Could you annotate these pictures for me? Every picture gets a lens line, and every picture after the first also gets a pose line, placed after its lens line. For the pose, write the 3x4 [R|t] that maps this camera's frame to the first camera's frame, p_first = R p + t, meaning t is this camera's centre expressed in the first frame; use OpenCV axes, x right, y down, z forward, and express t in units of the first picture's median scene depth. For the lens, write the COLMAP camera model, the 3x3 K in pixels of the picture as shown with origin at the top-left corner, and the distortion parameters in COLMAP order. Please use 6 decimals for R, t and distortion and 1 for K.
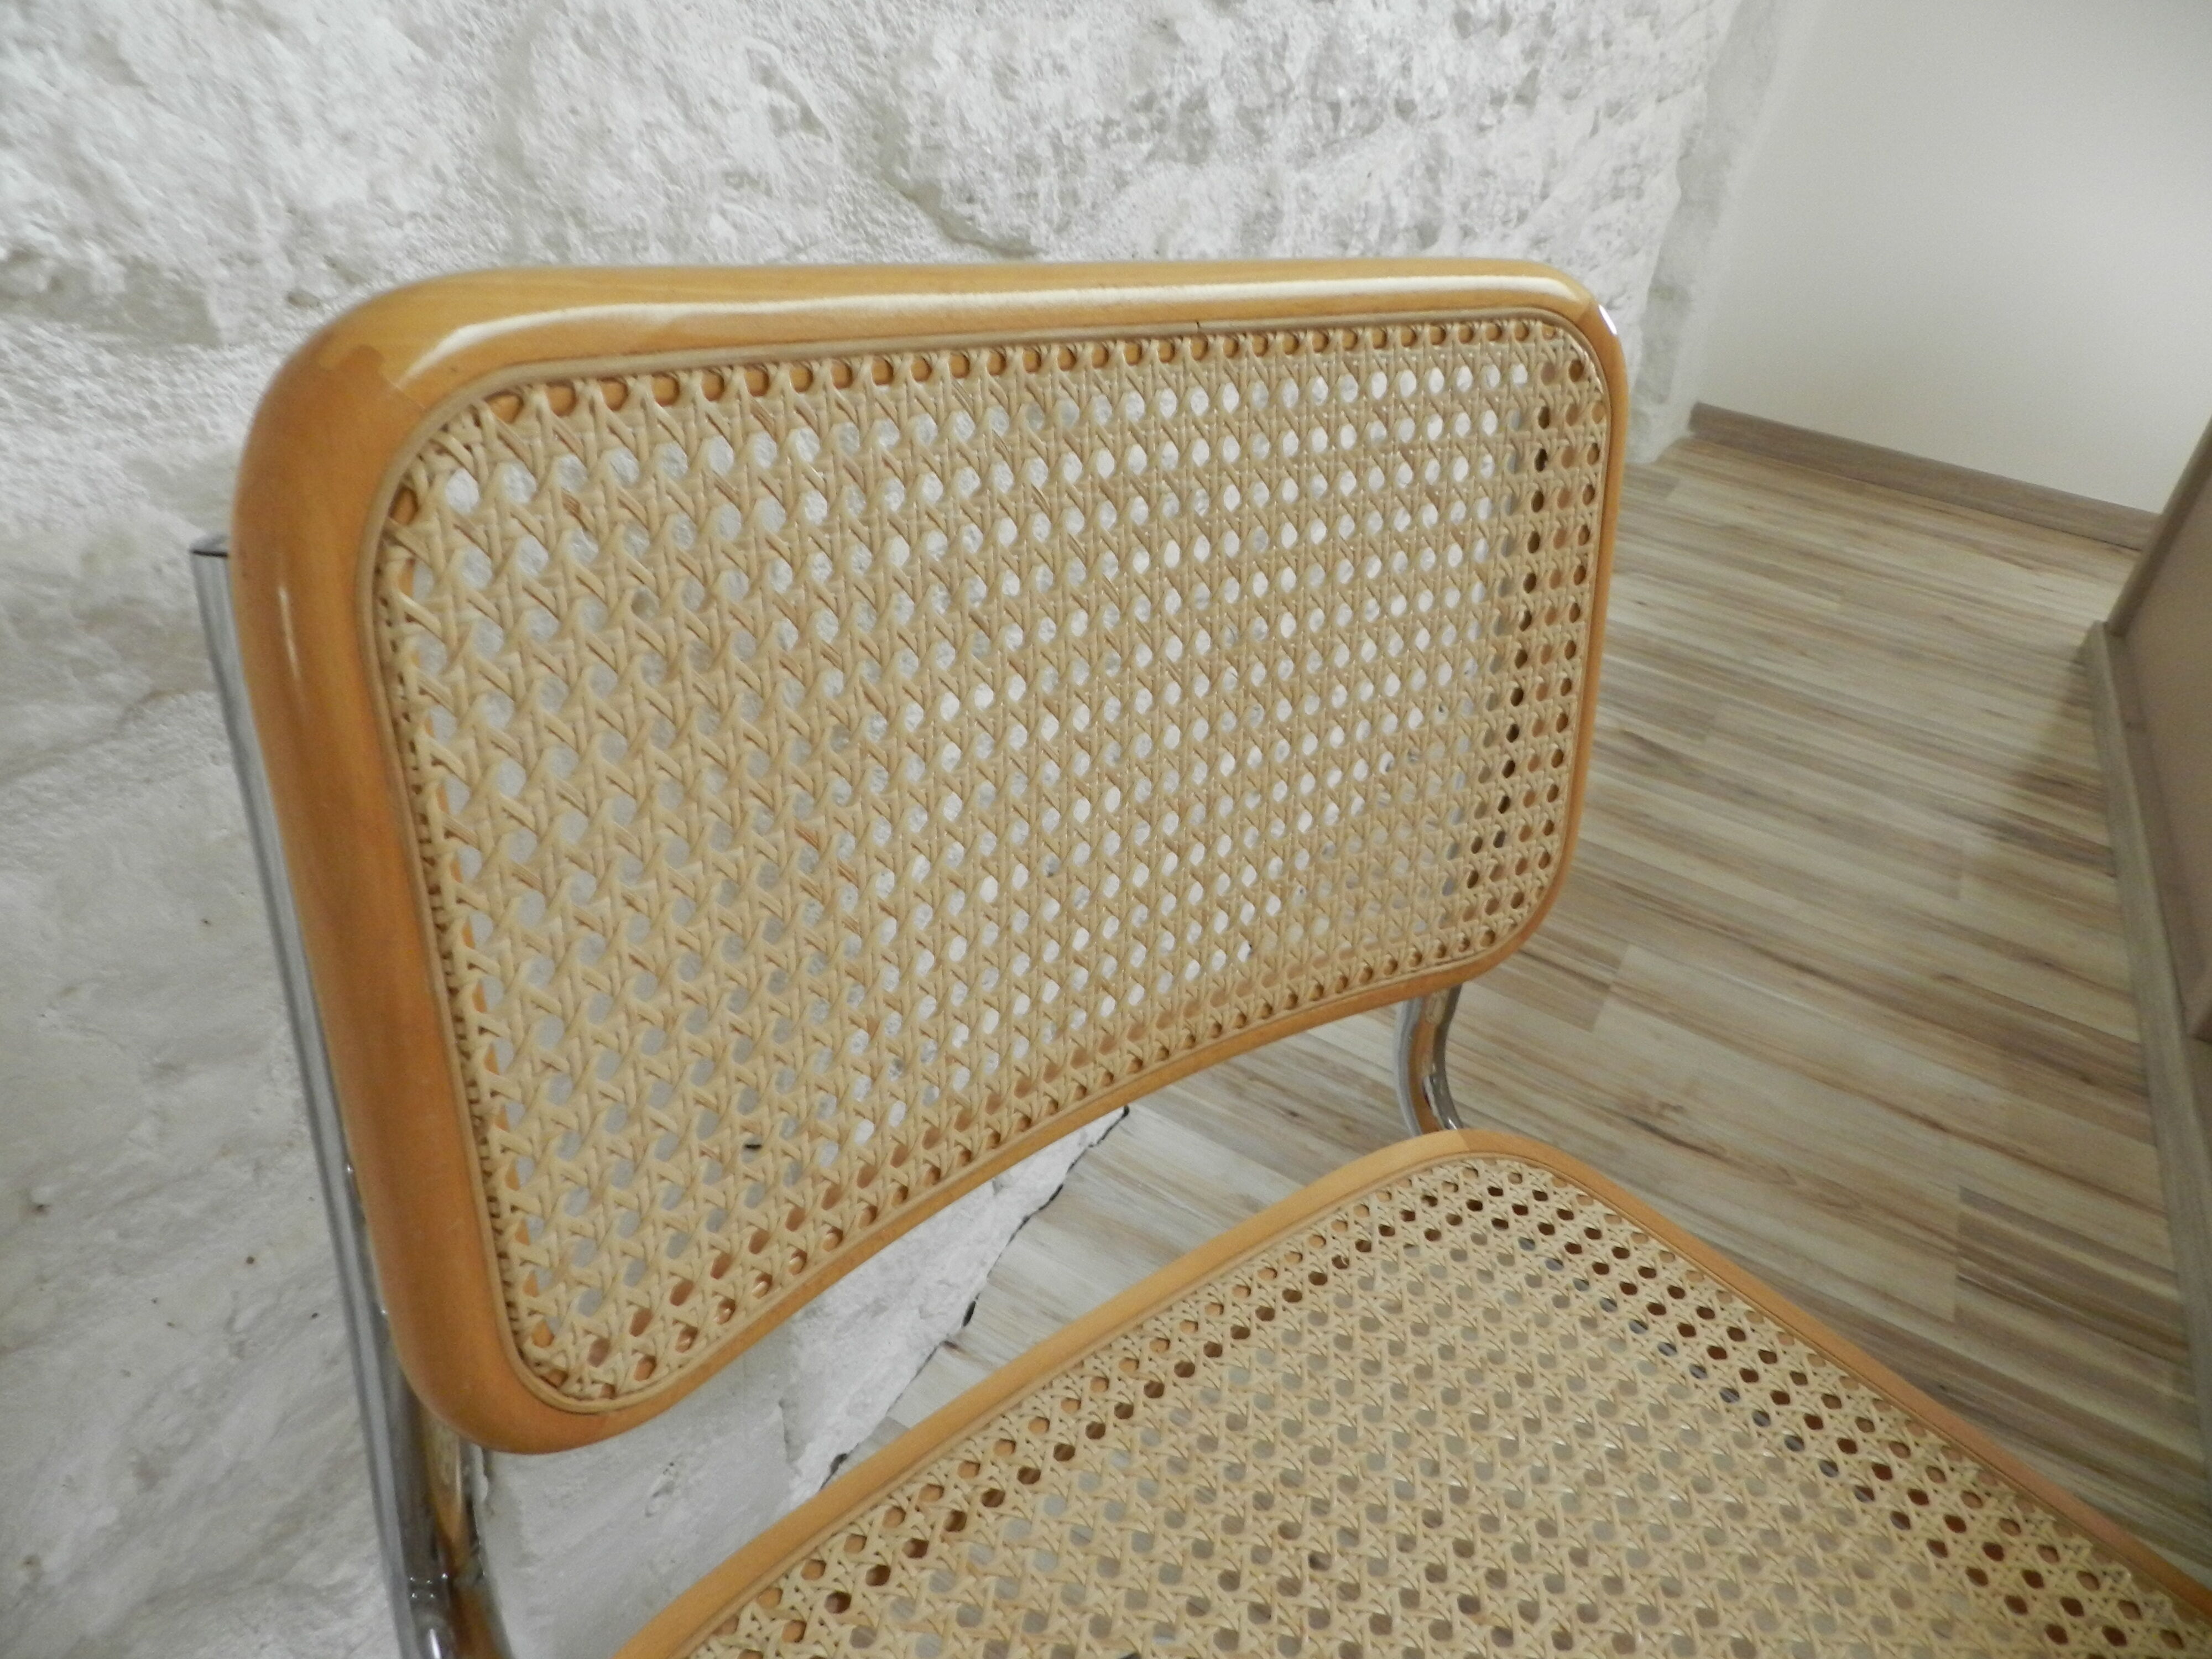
lens RADIAL K [[1482.9, 0, 1106.0], [0, 1482.9, 829.5], [0, 0, 1]] dist [0.012843, -0.002332]
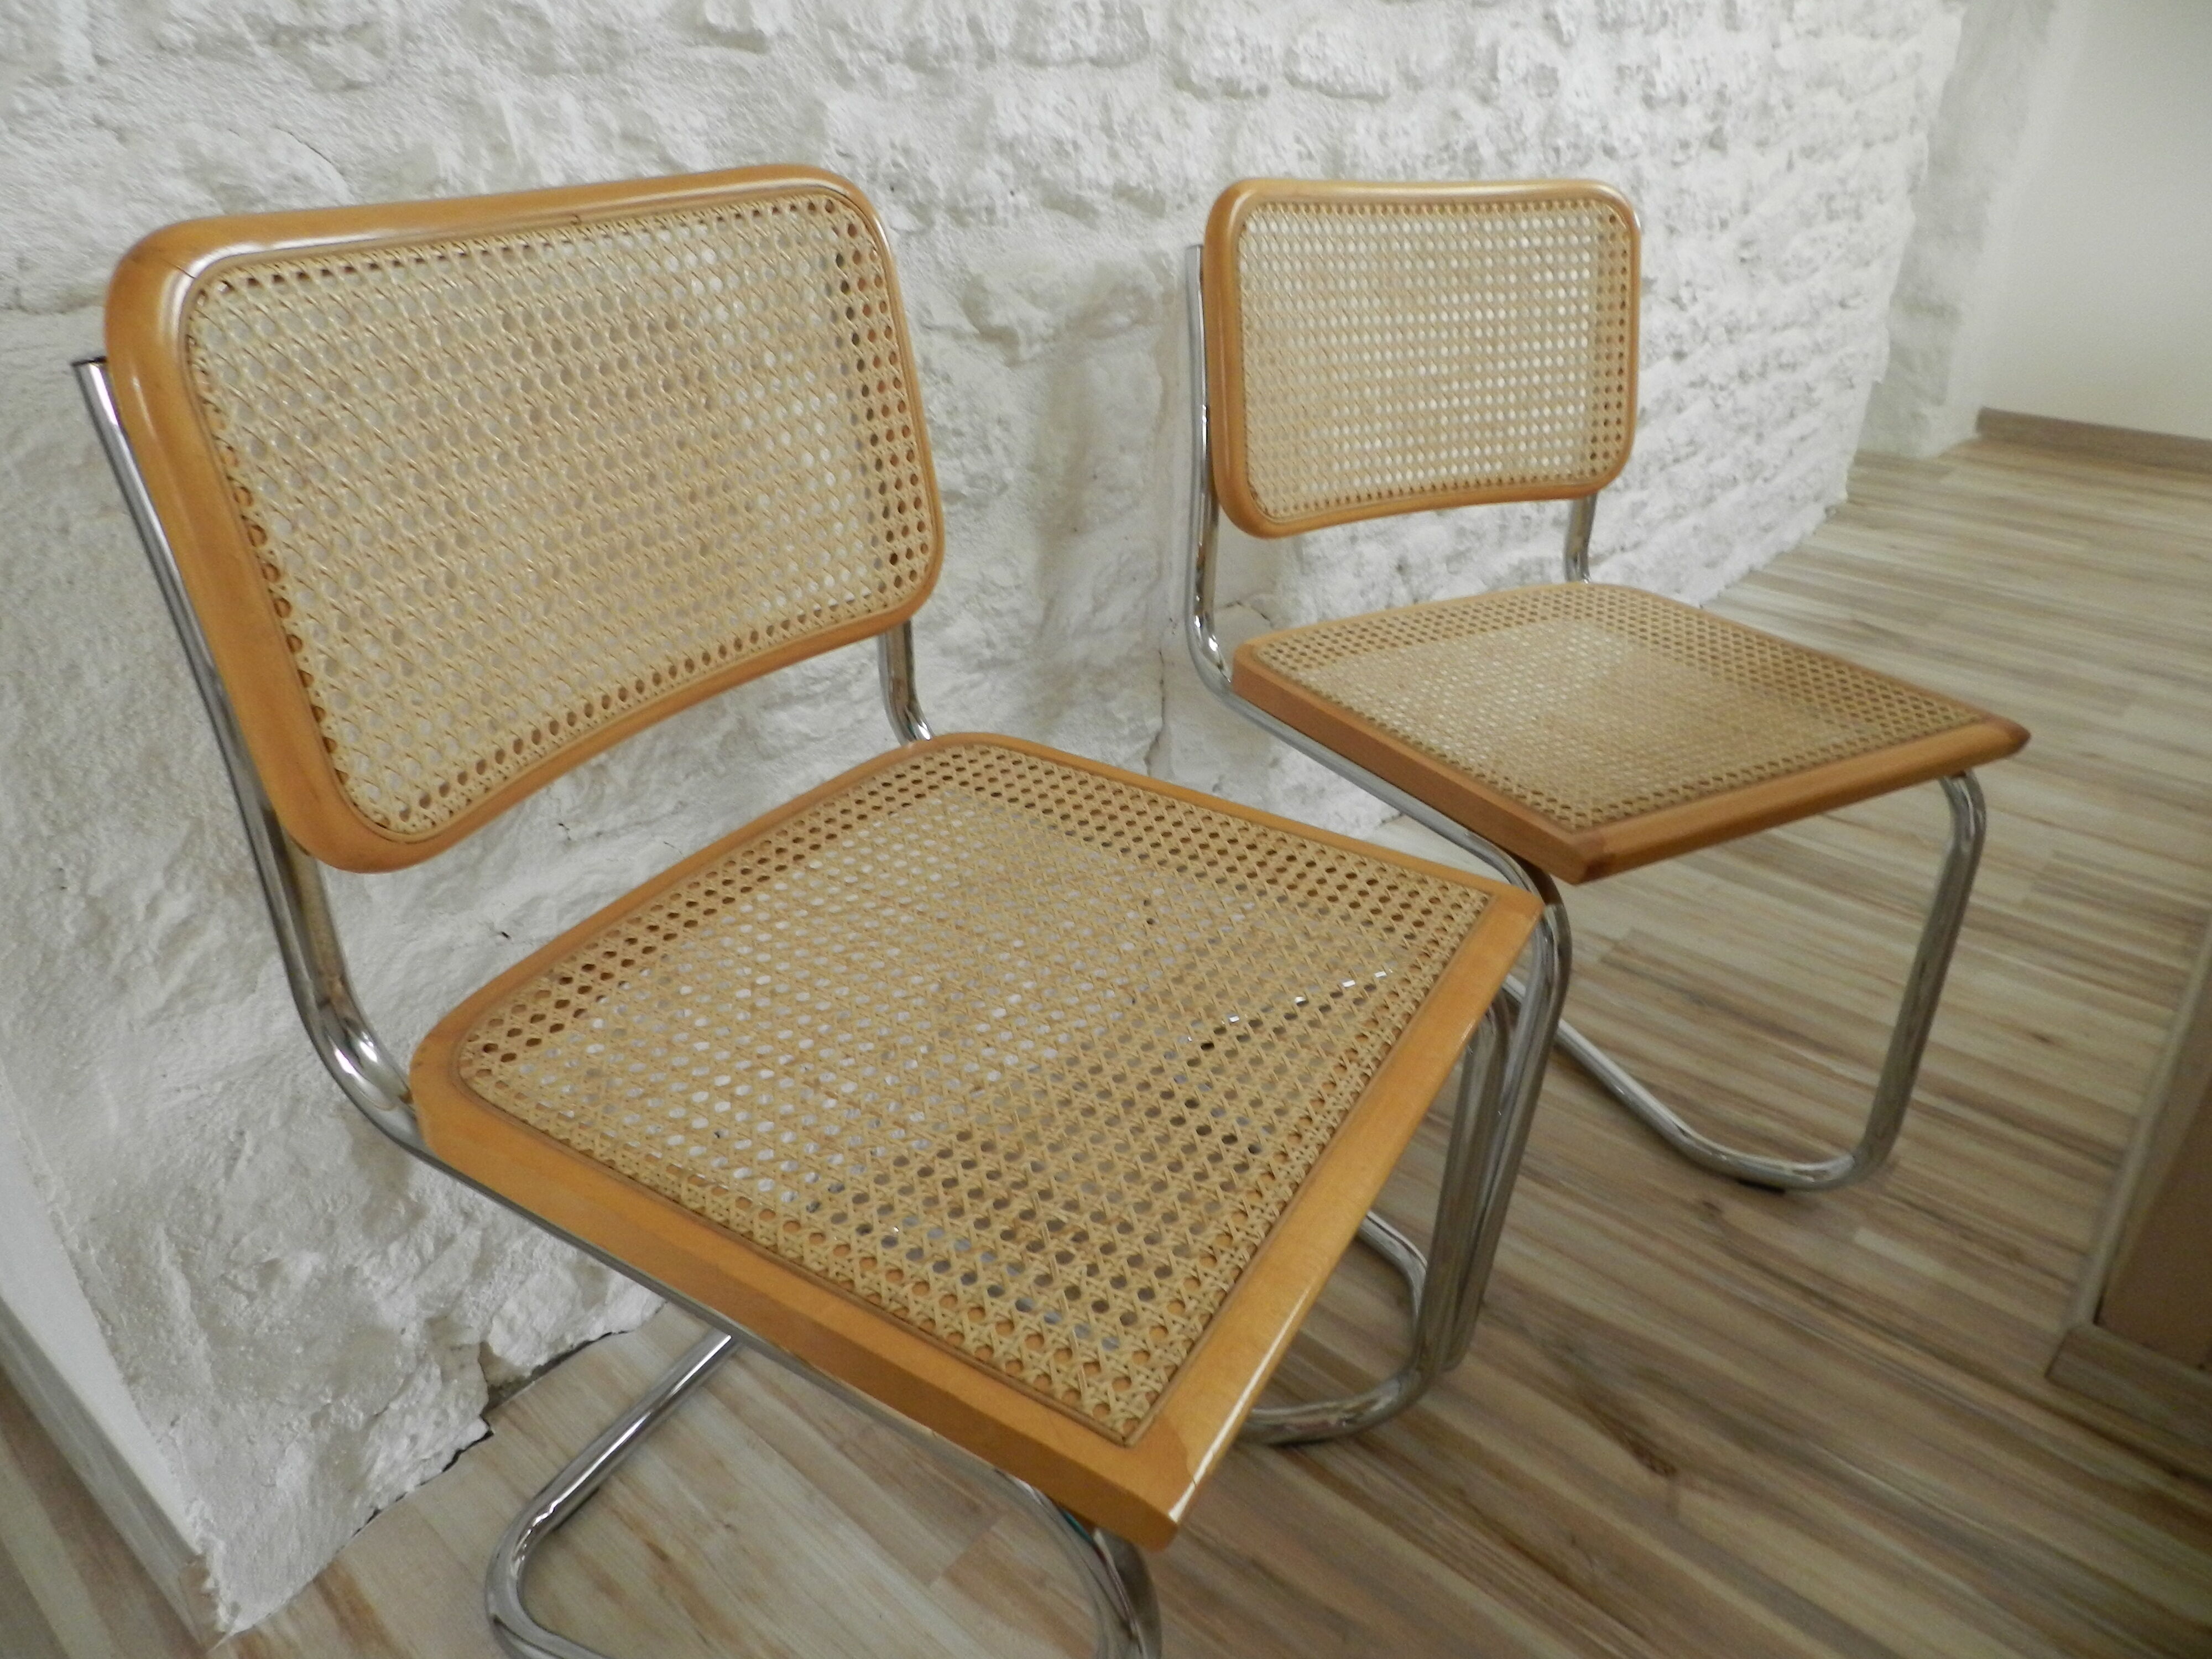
lens RADIAL K [[1482.9, 0, 1106.0], [0, 1482.9, 829.5], [0, 0, 1]] dist [0.012843, -0.002332]
pose [[0.972856, 0.002059, -0.231403, 0.032137], [-0.021256, 0.996528, -0.080499, 0.466391], [0.230433, 0.083233, 0.969522, -0.771675]]
